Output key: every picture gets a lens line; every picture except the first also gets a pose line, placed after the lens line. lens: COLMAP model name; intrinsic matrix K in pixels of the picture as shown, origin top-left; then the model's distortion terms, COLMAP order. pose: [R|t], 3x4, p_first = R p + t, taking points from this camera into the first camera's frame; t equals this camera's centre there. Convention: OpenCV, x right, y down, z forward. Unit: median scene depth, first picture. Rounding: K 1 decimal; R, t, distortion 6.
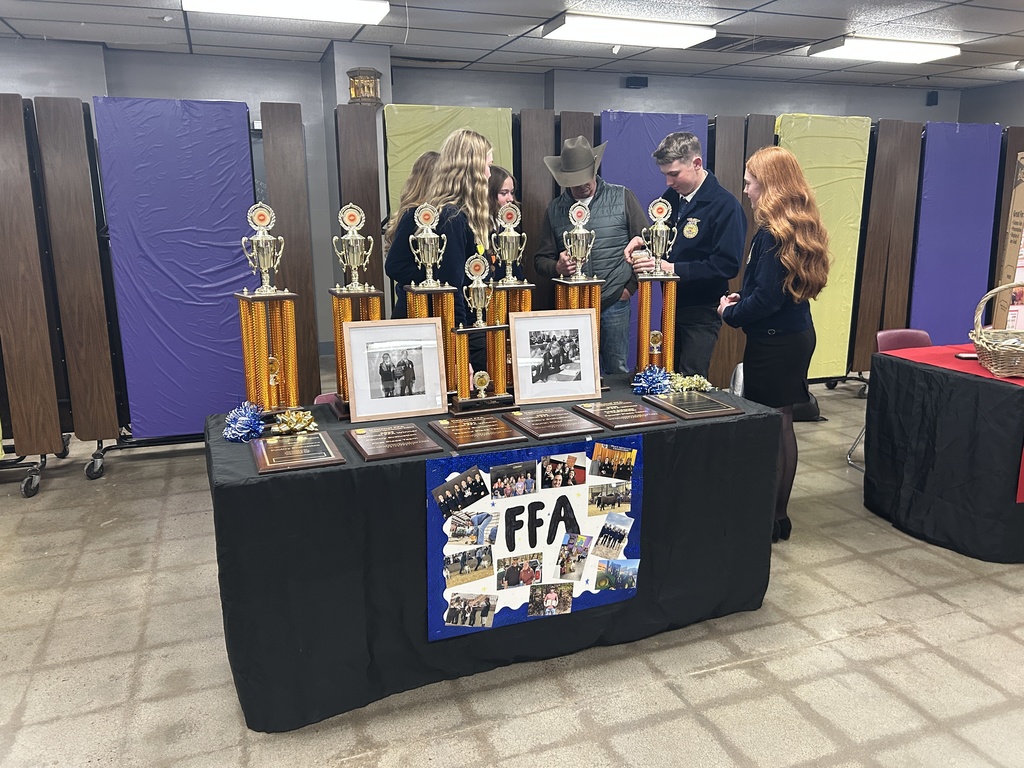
lens RADIAL K [[773.1, 0, 511.1], [0, 773.1, 382.9], [0, 0, 1]] dist [0.015699, -0.004463]
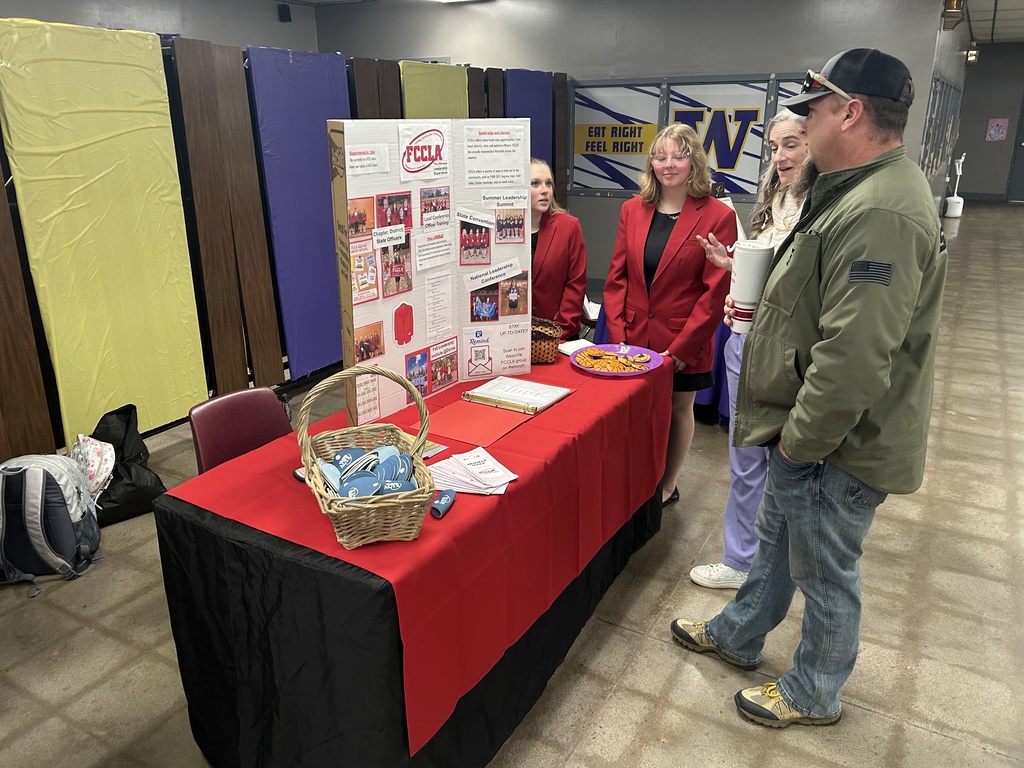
lens RADIAL K [[773.1, 0, 510.2], [0, 773.1, 384.0], [0, 0, 1]] dist [0.015699, -0.004463]
pose [[0.770182, -0.208883, 0.602650, 0.240034], [0.144580, 0.977434, 0.154014, -0.112287], [-0.621221, -0.031488, 0.783002, 0.294076]]
